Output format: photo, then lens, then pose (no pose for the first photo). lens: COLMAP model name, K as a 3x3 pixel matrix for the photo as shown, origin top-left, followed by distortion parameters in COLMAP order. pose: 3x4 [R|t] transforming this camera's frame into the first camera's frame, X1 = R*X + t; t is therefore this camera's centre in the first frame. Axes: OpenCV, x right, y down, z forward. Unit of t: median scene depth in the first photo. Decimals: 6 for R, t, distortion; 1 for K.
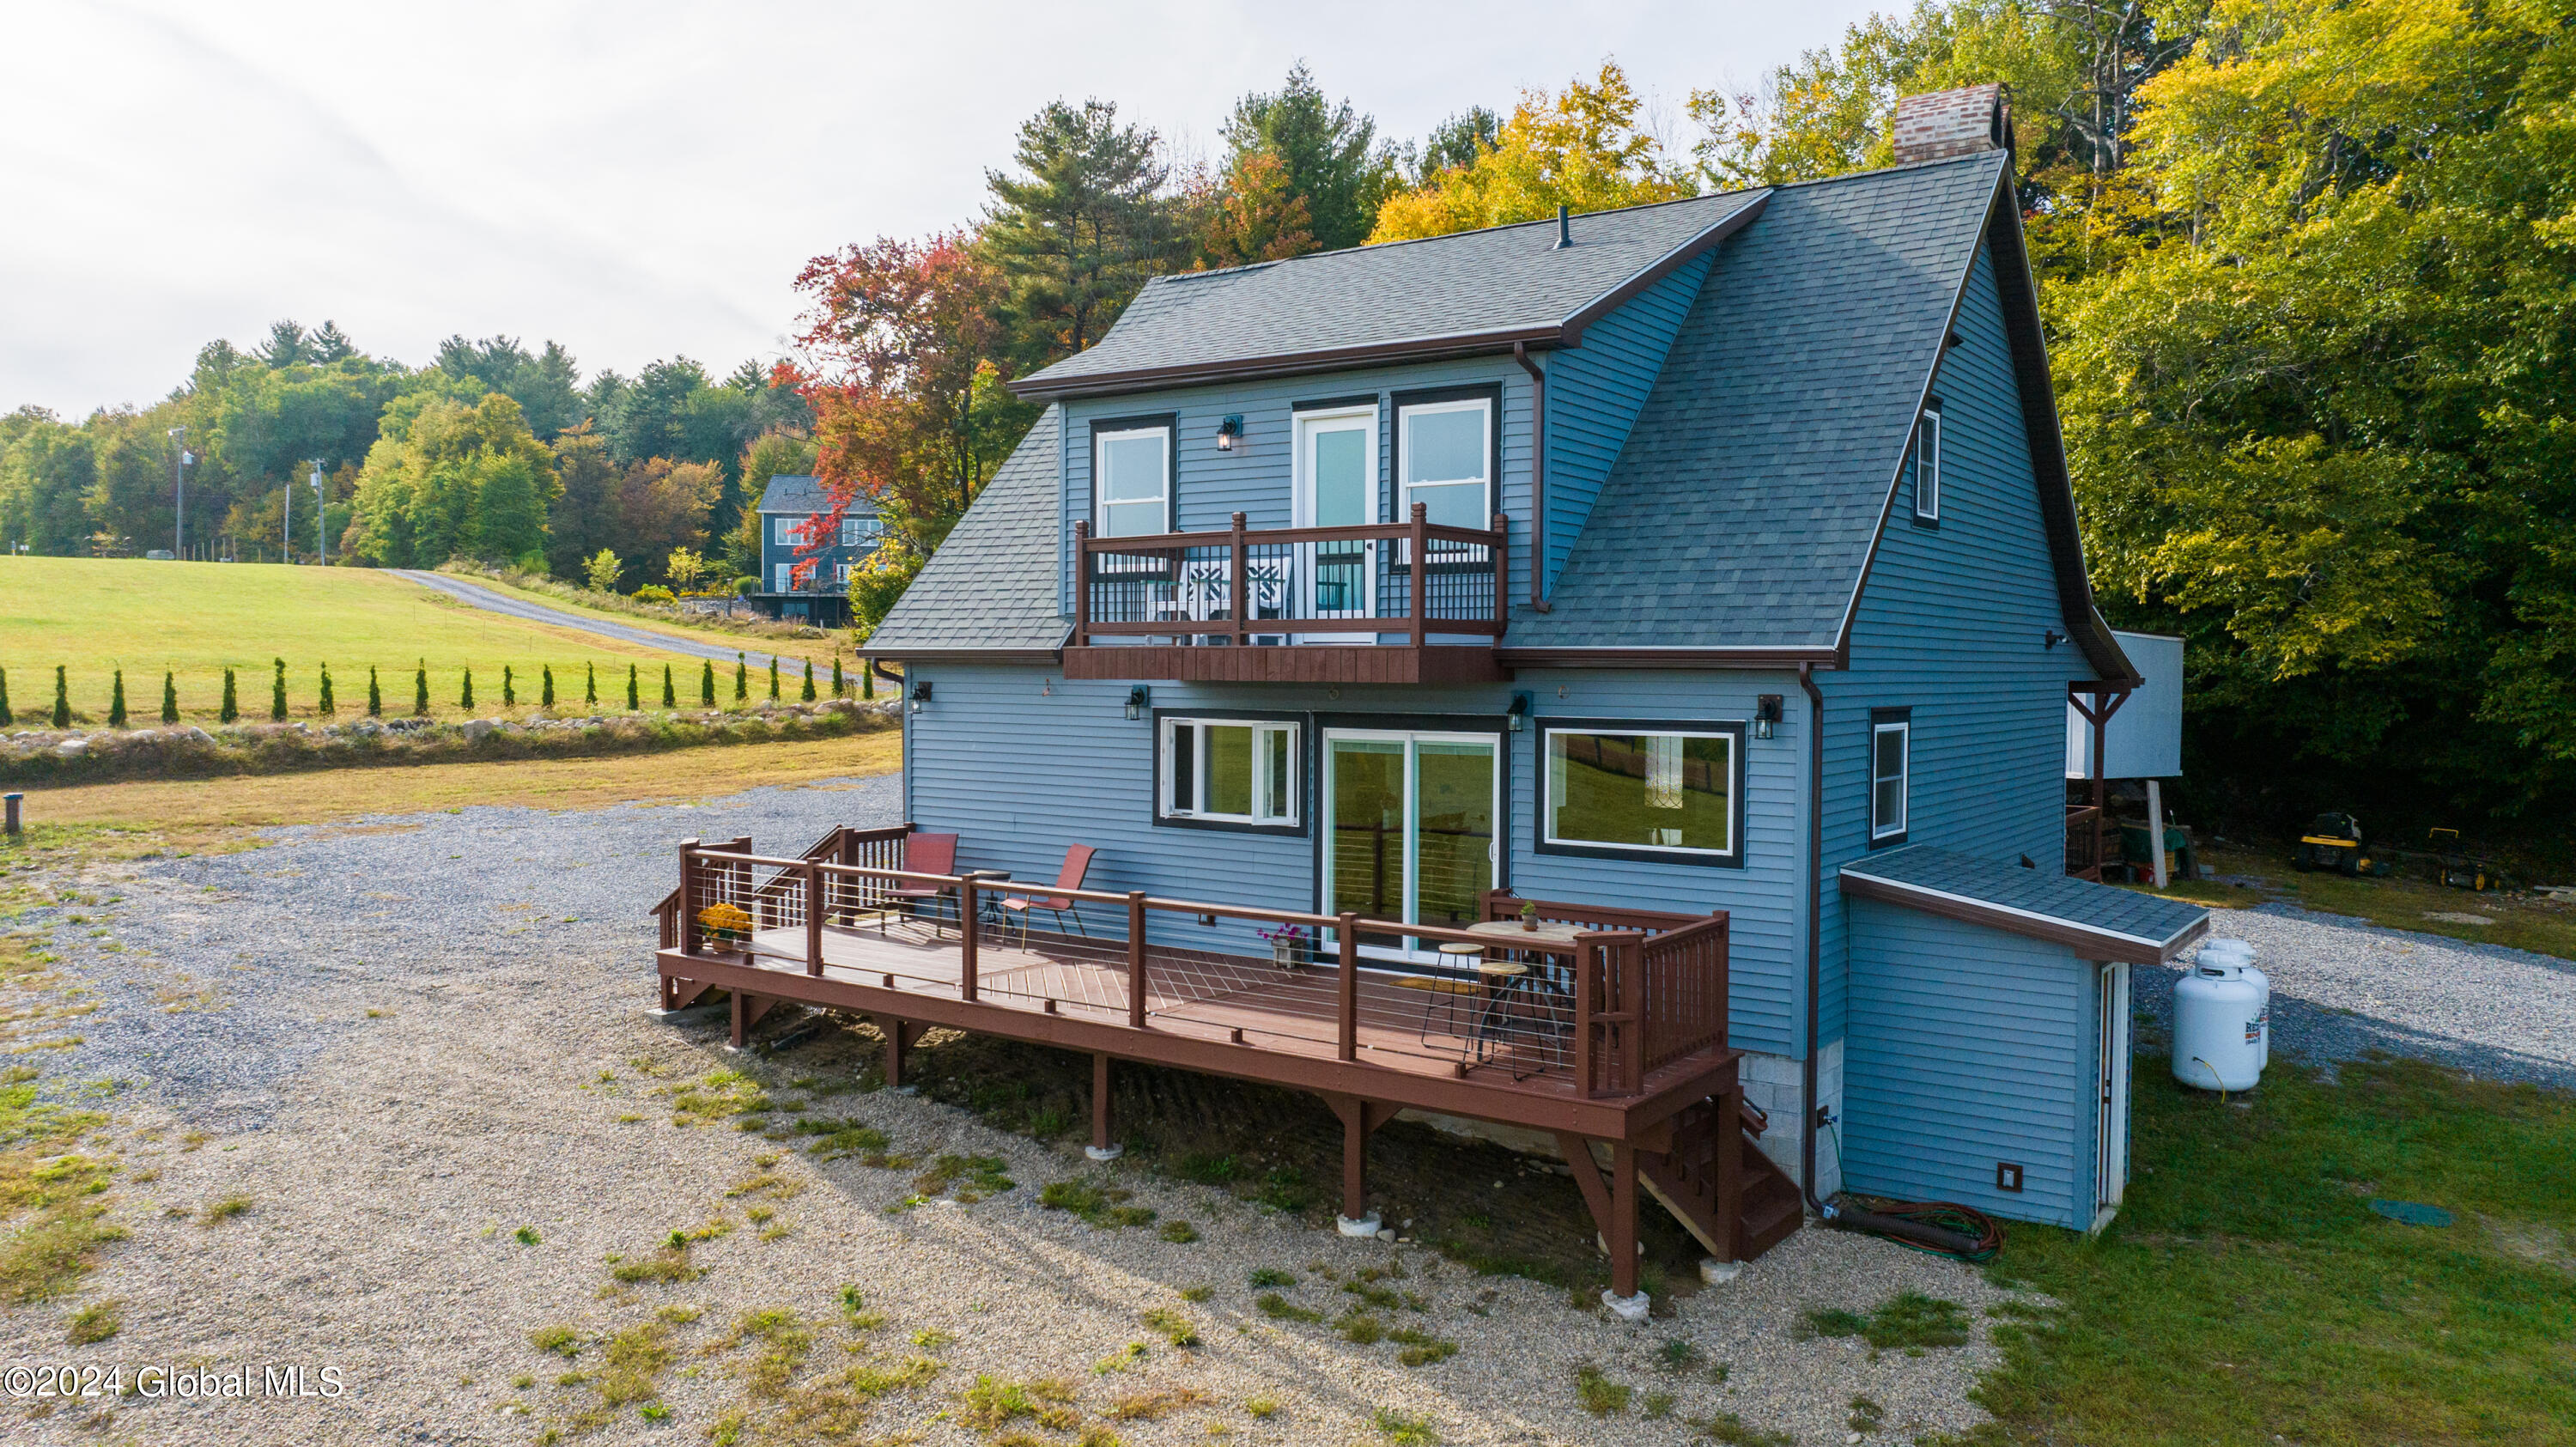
lens RADIAL K [[1793.2, 0, 1288.0], [0, 1793.2, 723.5], [0, 0, 1]] dist [-0.043628, 0.025948]
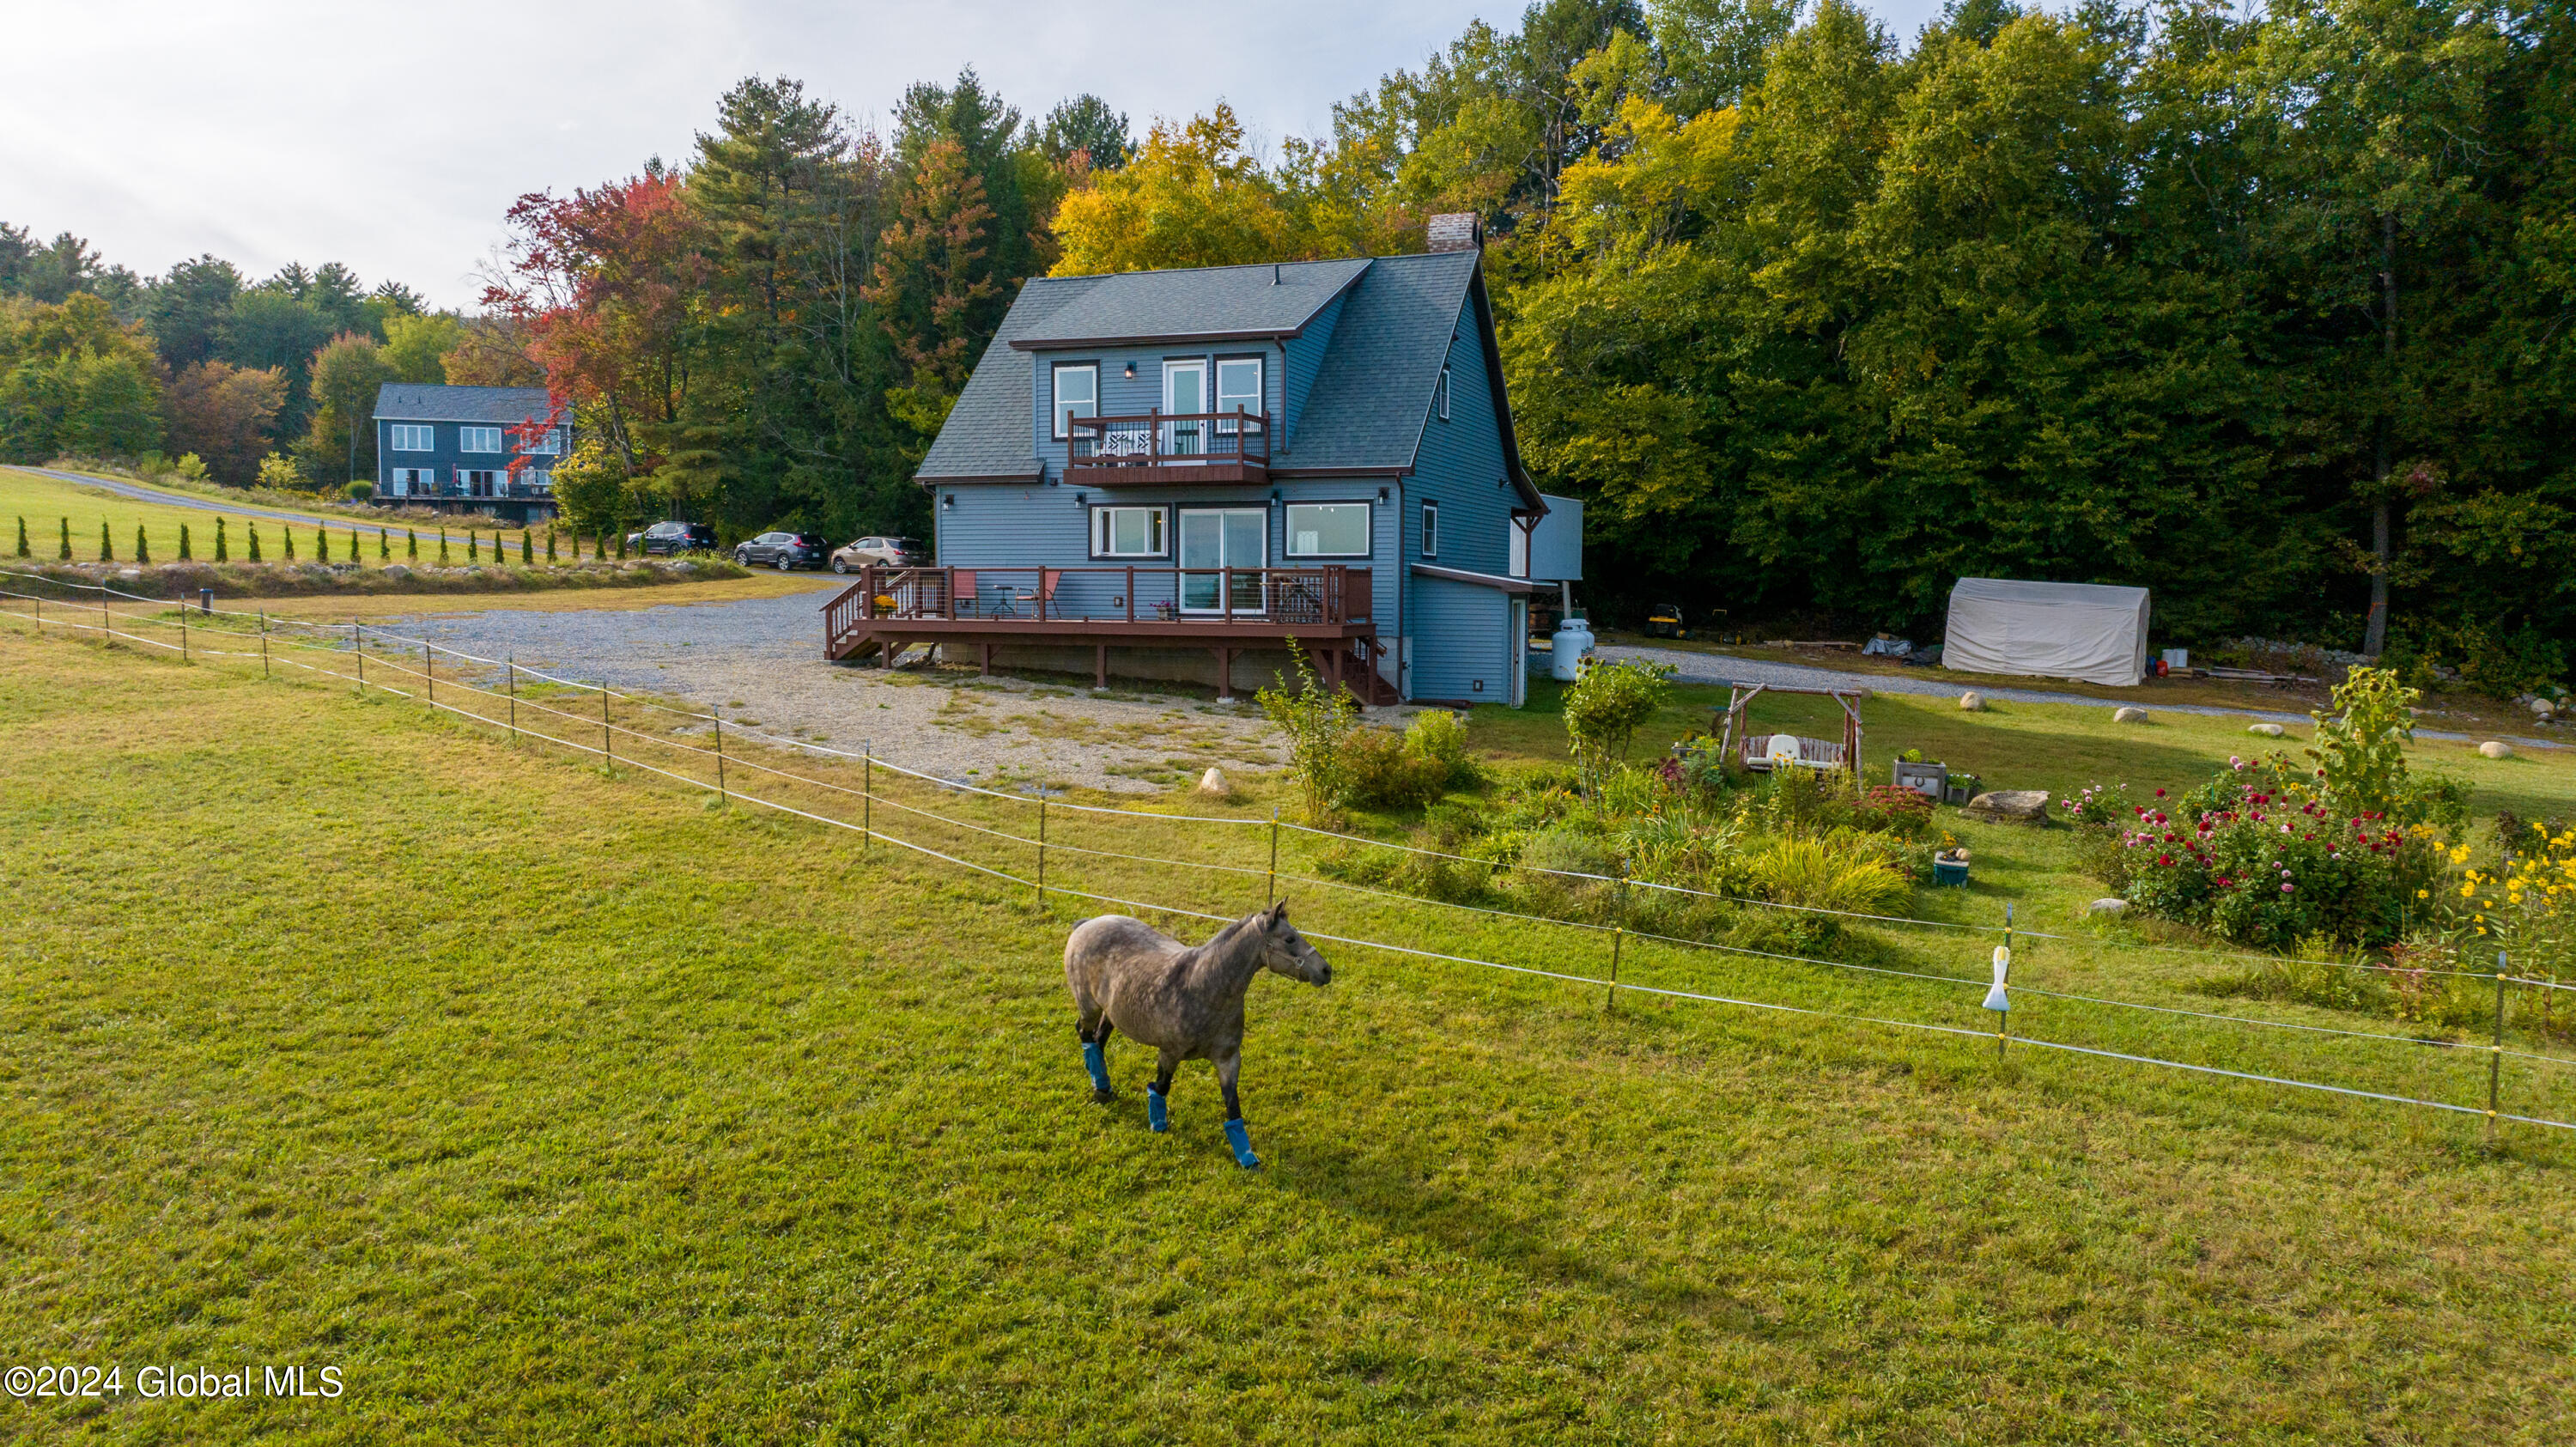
lens RADIAL K [[1793.2, 0, 1288.0], [0, 1793.2, 723.5], [0, 0, 1]] dist [-0.043628, 0.025948]
pose [[0.965715, -0.019720, 0.258856, -0.232443], [0.009350, 0.999106, 0.041231, 0.096249], [-0.259438, -0.037397, 0.965035, -0.626822]]
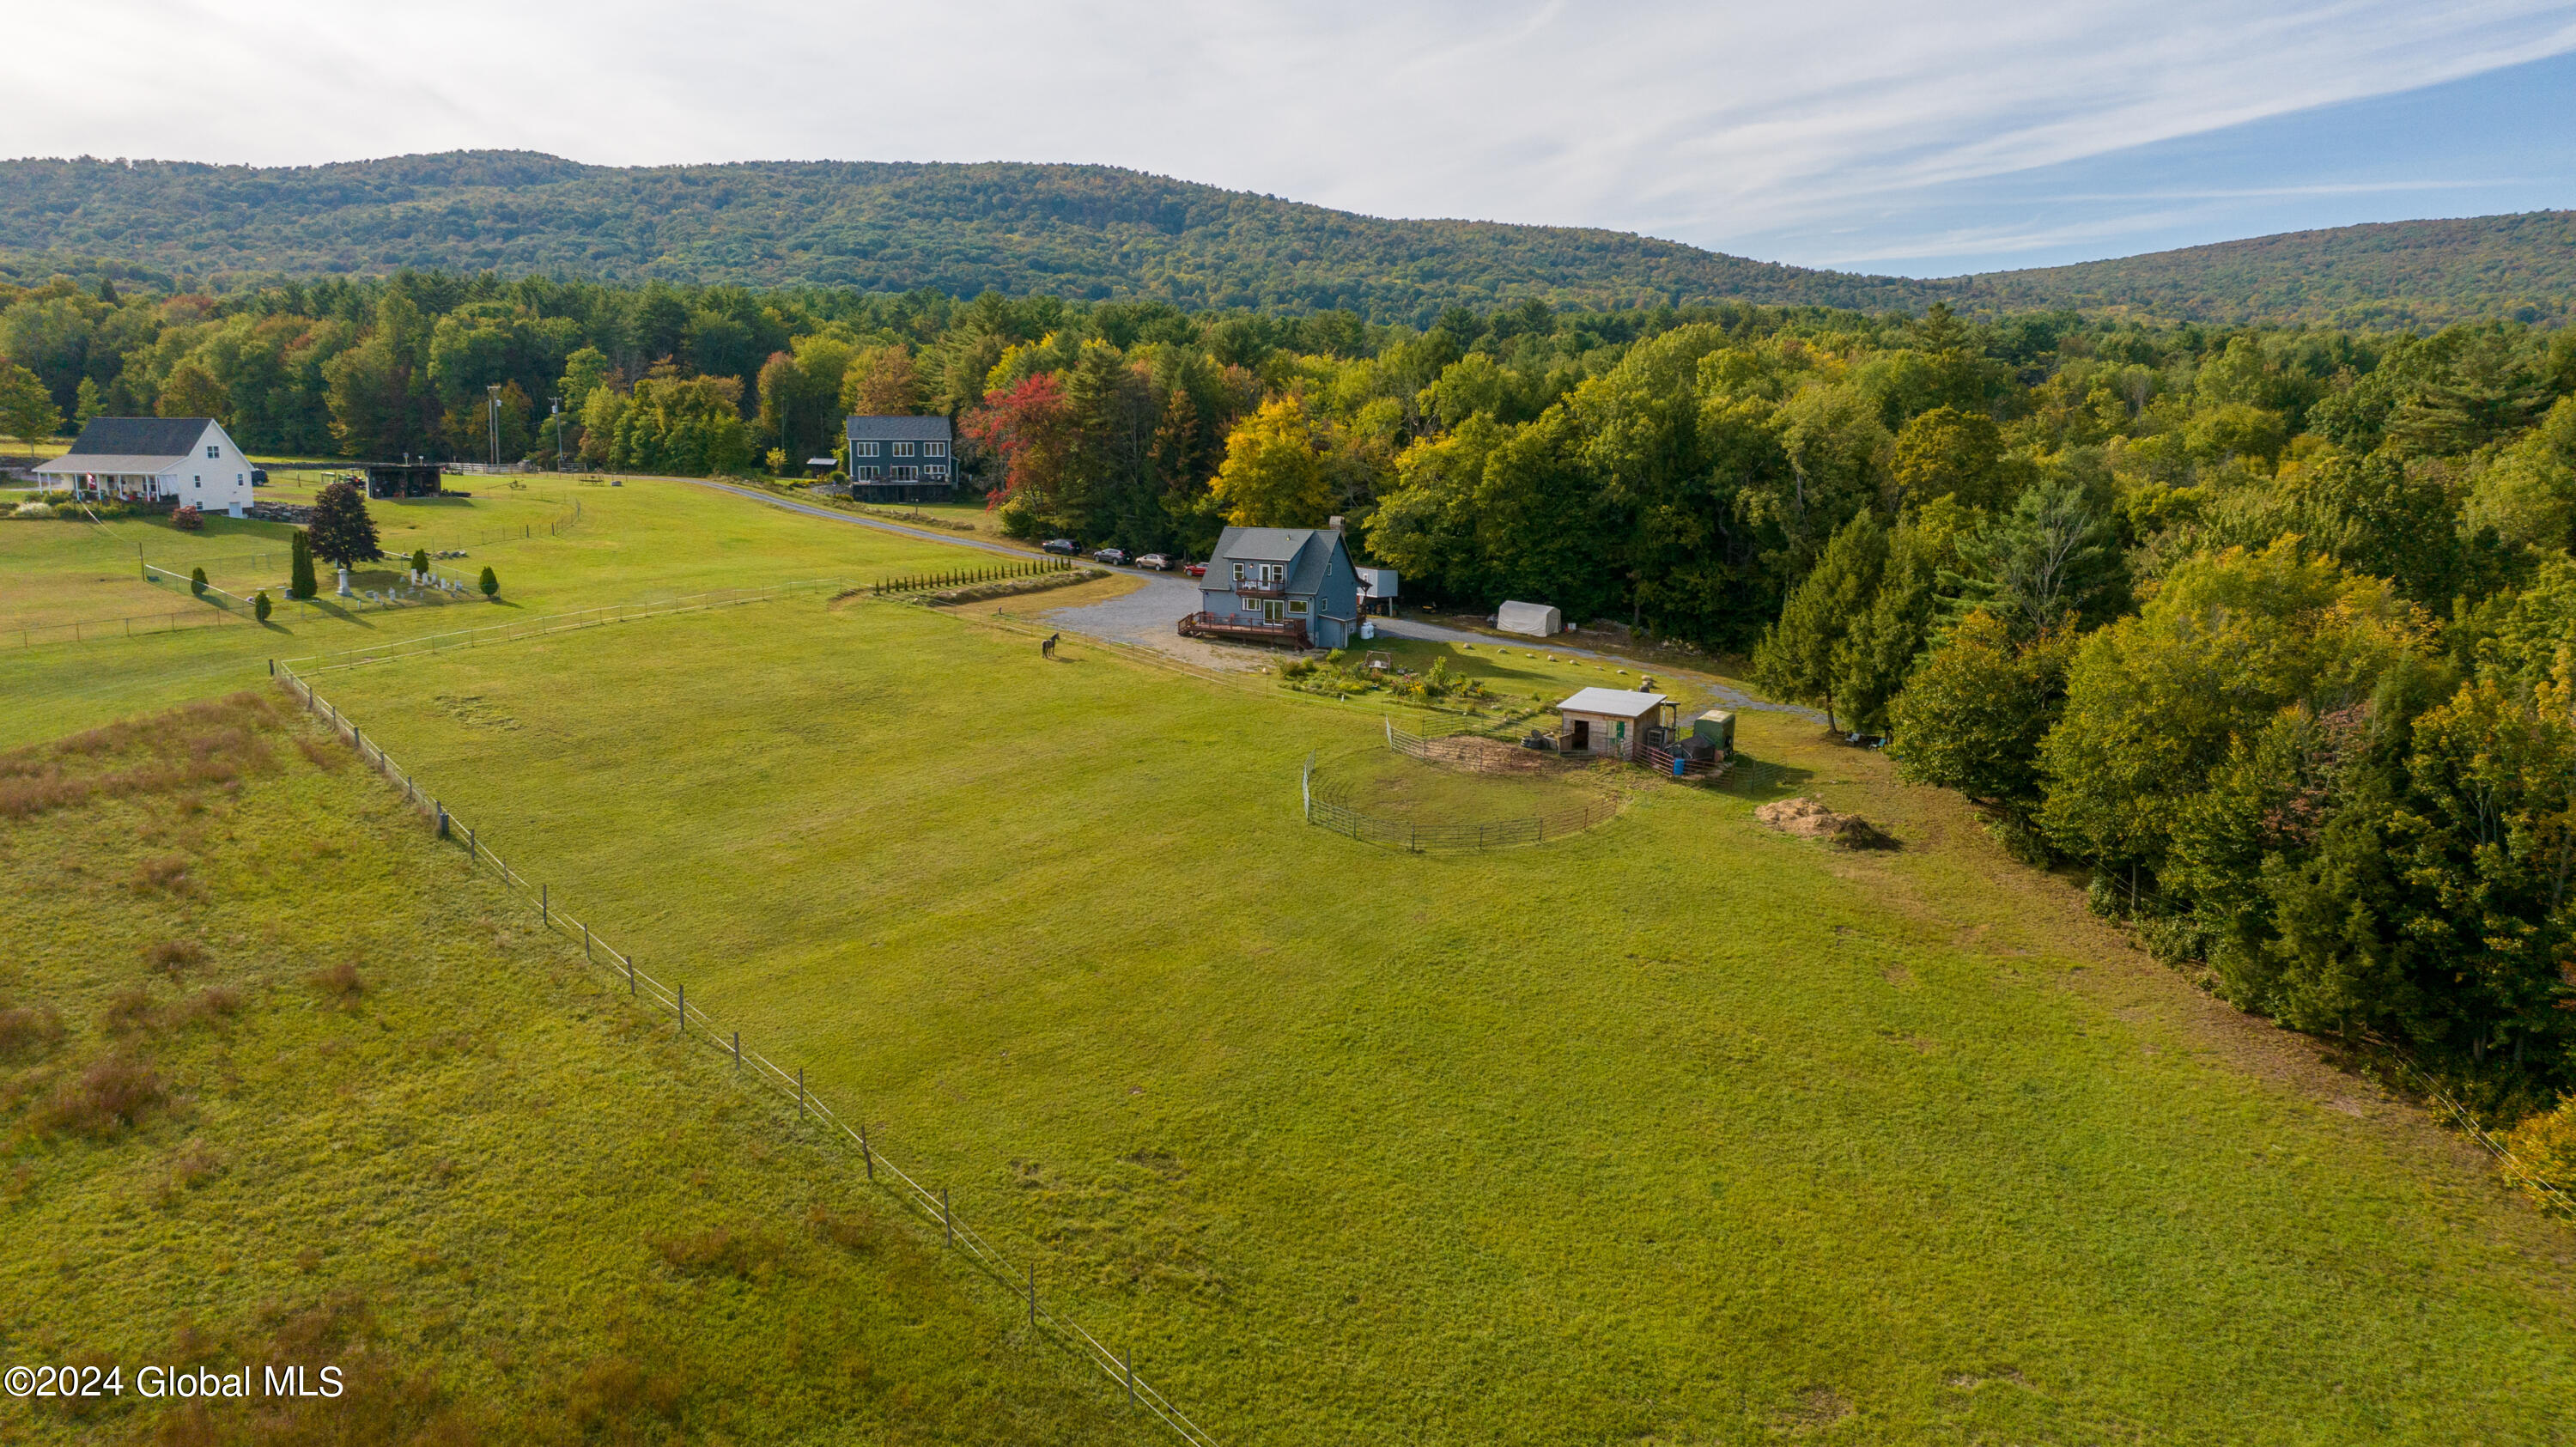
lens RADIAL K [[1793.2, 0, 1288.0], [0, 1793.2, 723.5], [0, 0, 1]] dist [-0.043628, 0.025948]
pose [[0.982482, -0.031232, 0.183720, -0.849234], [0.005449, 0.990249, 0.139201, -0.350560], [-0.186276, -0.135762, 0.973072, -4.355171]]
